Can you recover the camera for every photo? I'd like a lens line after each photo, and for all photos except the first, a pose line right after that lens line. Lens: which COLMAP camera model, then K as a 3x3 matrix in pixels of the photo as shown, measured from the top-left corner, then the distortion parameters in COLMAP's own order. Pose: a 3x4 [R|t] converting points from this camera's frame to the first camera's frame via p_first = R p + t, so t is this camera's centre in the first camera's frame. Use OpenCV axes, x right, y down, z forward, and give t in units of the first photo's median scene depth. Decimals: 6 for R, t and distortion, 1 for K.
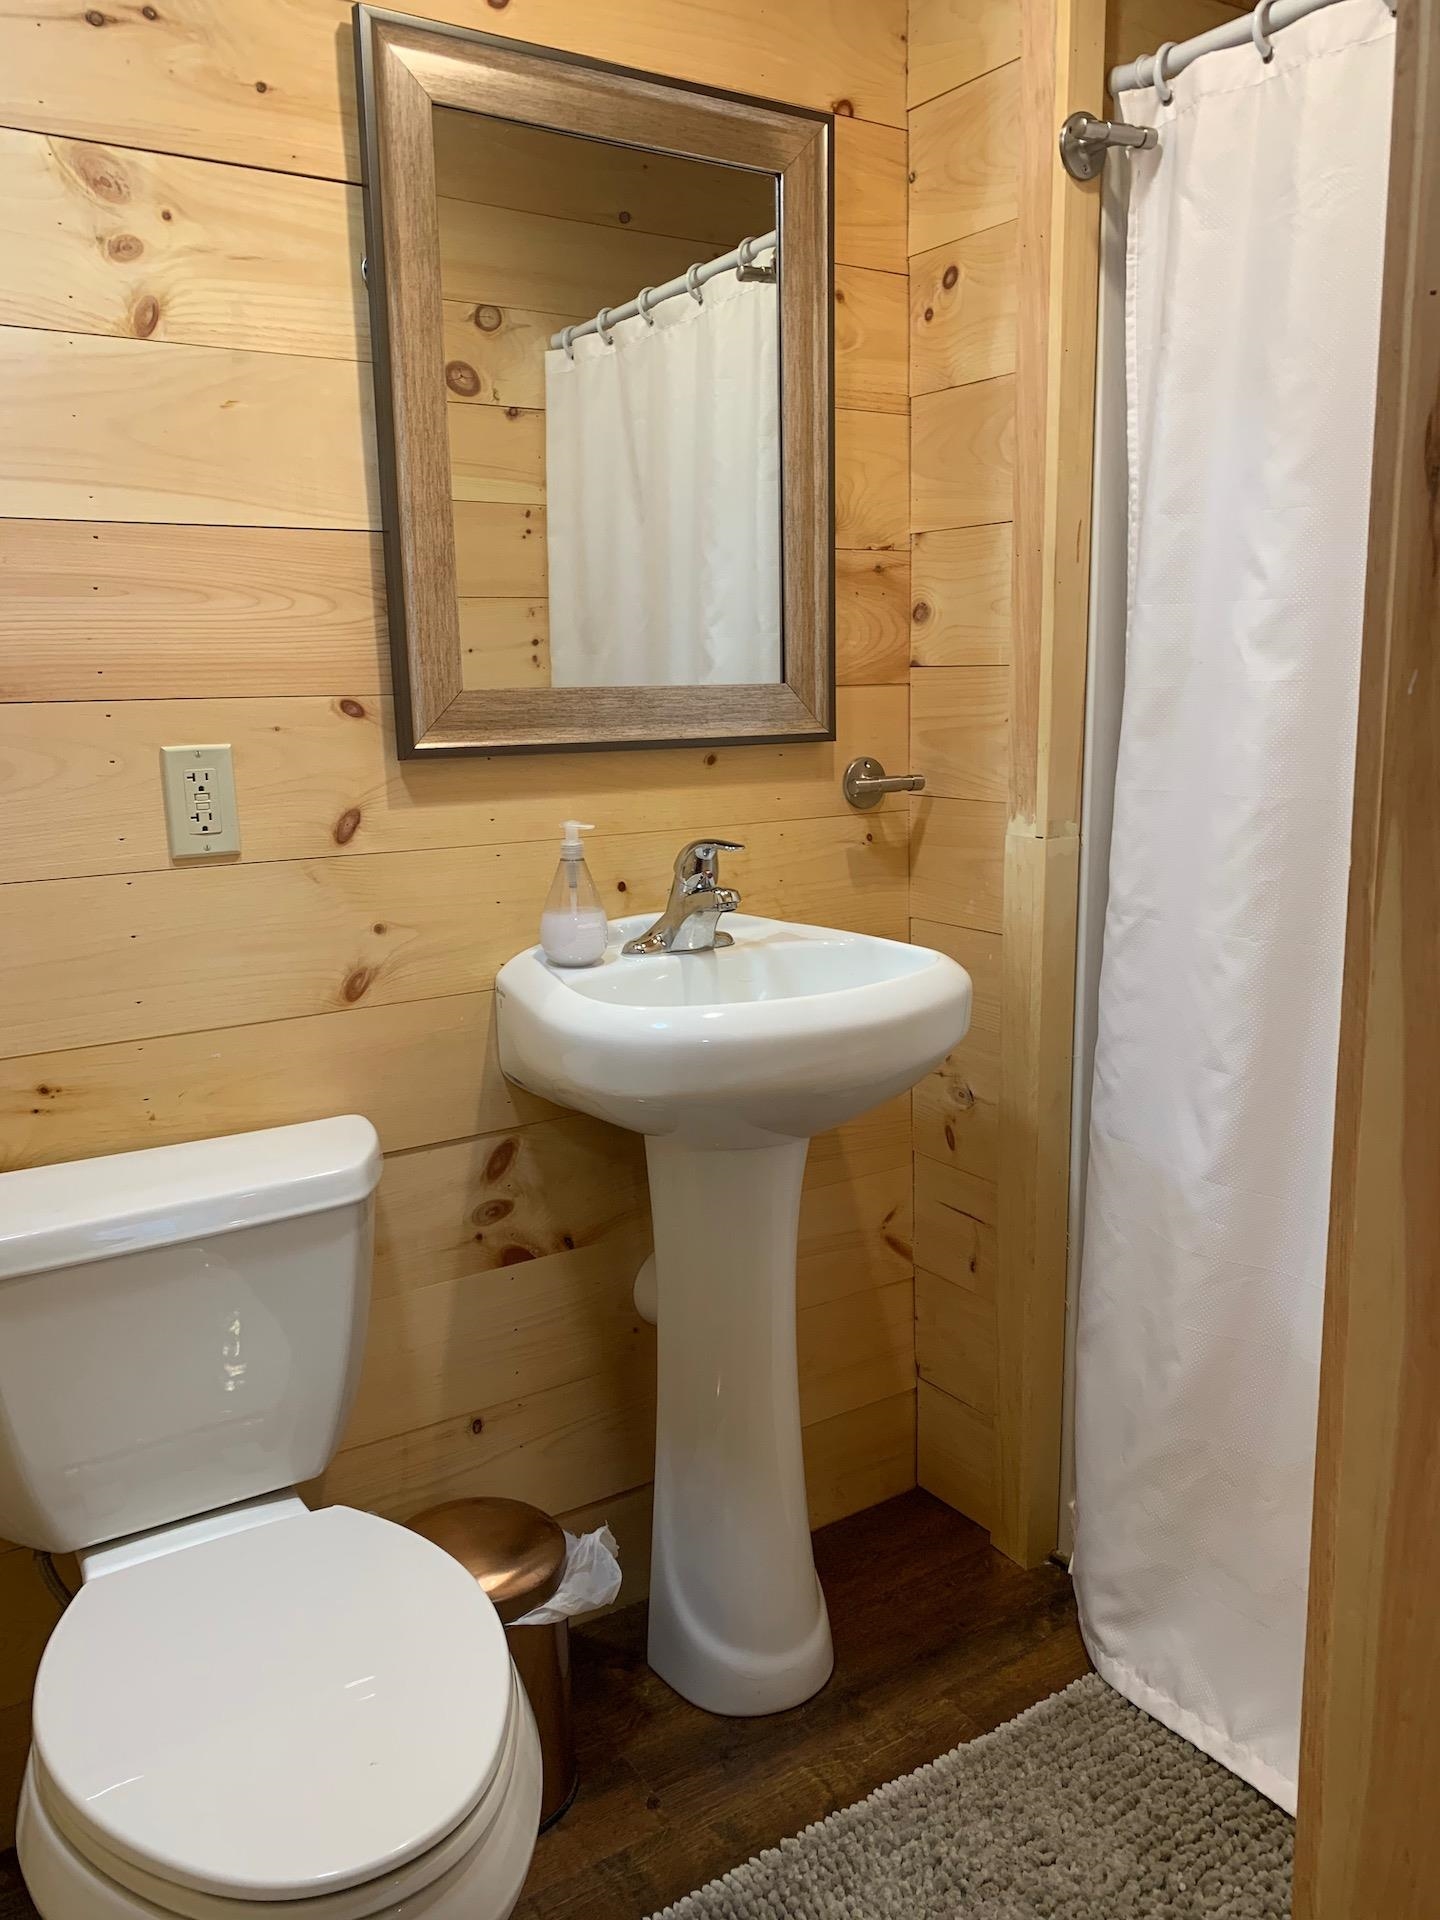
lens RADIAL K [[1466.5, 0, 720.0], [0, 1466.5, 960.0], [0, 0, 1]] dist [-0.000652, -0.001663]
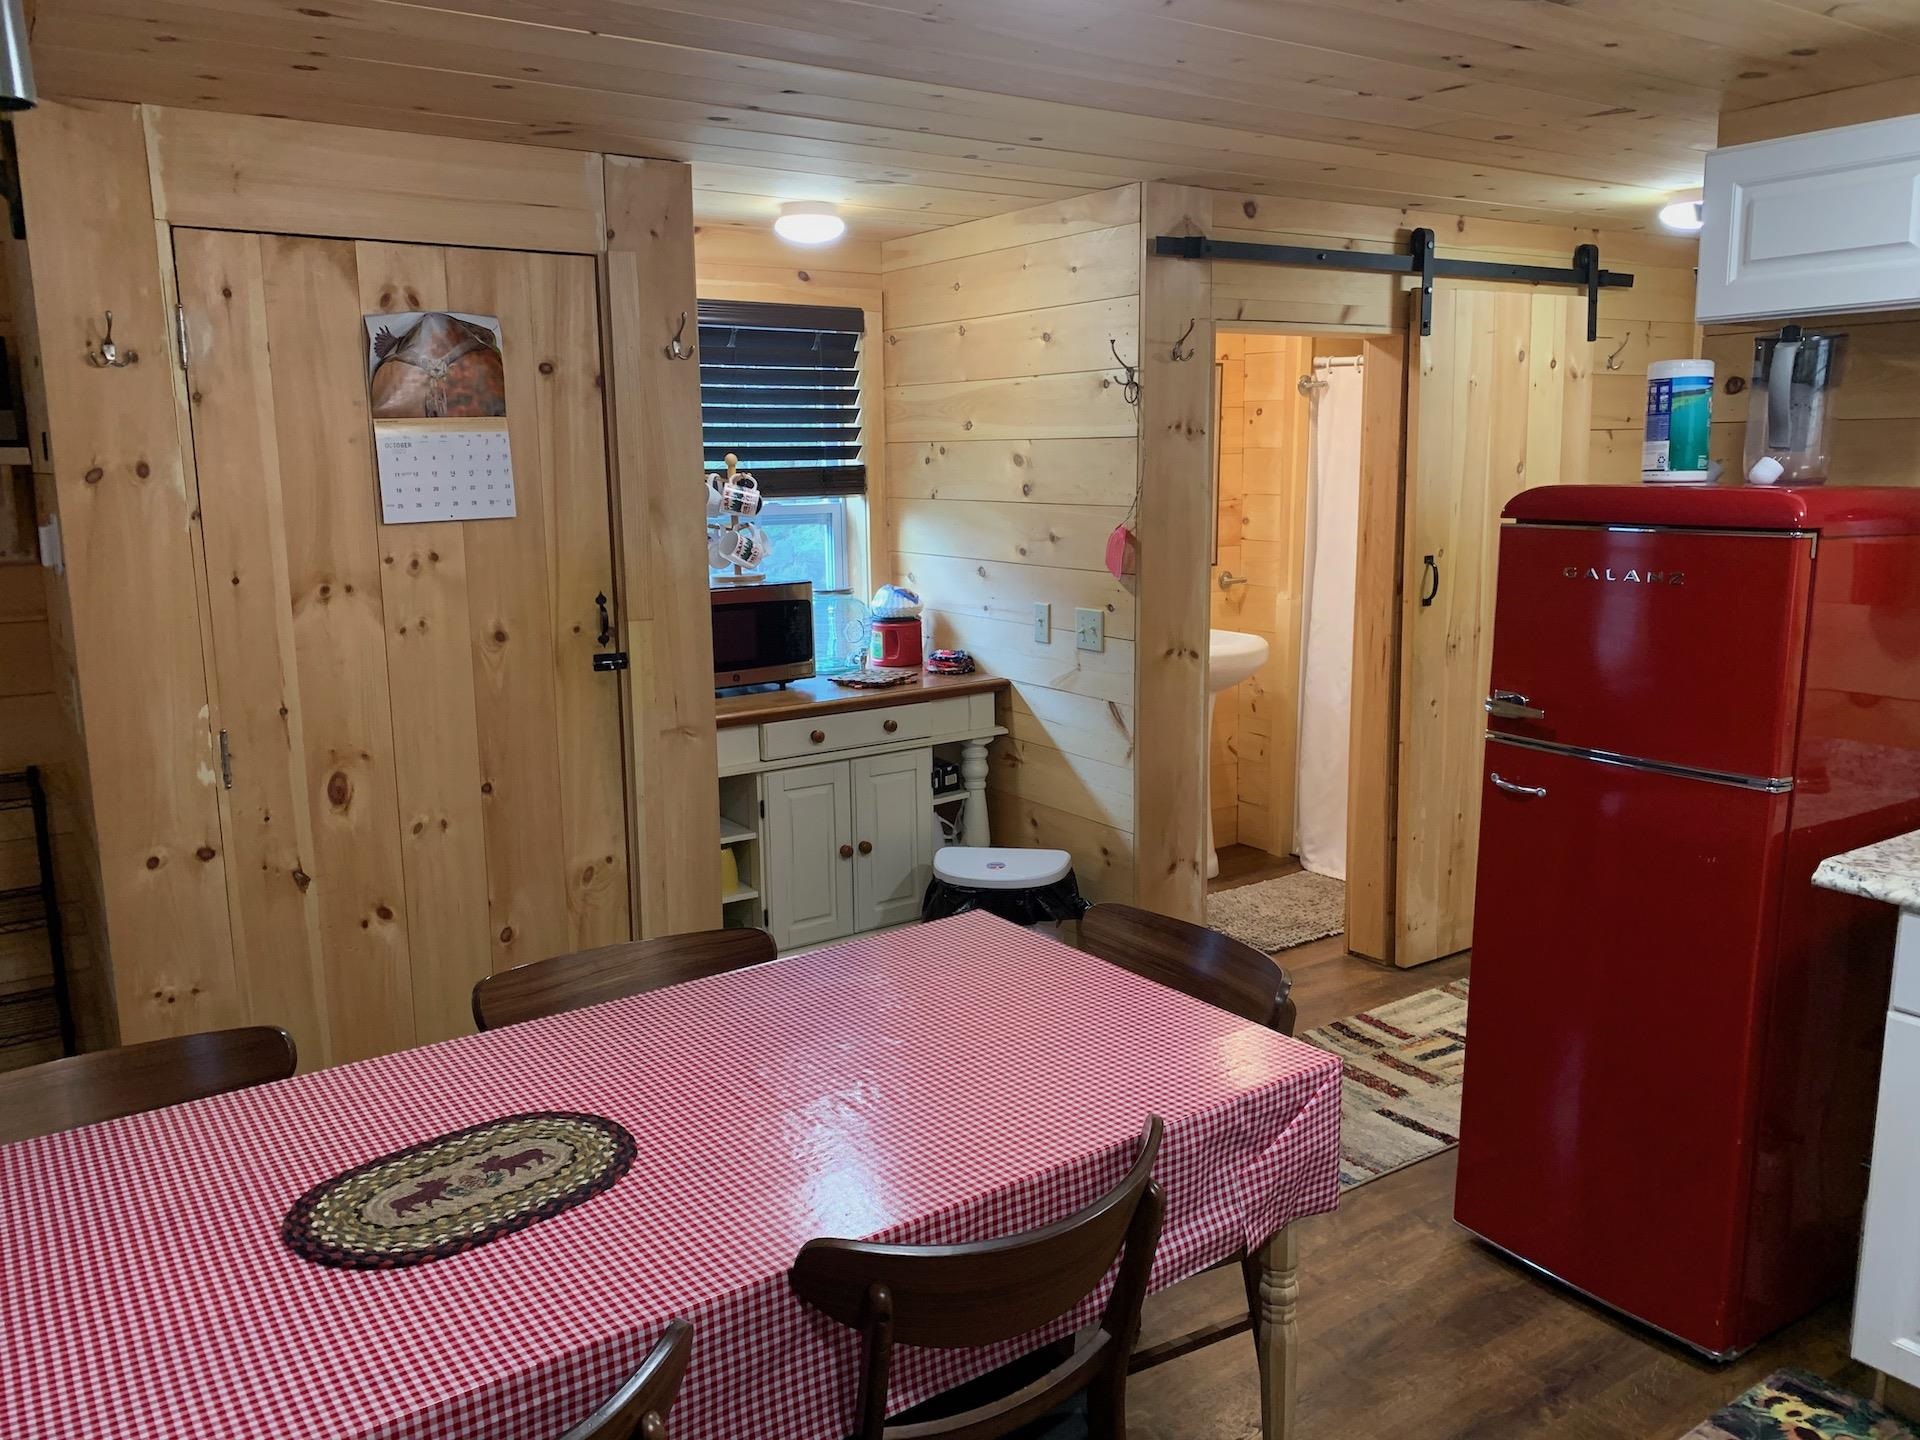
lens RADIAL K [[1439.9, 0, 960.0], [0, 1439.9, 720.0], [0, 0, 1]] dist [0.069956, -0.125023]
pose [[0.999656, 0.003502, 0.025994, -0.527933], [-0.003449, 0.999992, -0.002102, 0.171423], [-0.026001, 0.002011, 0.999660, -1.934838]]
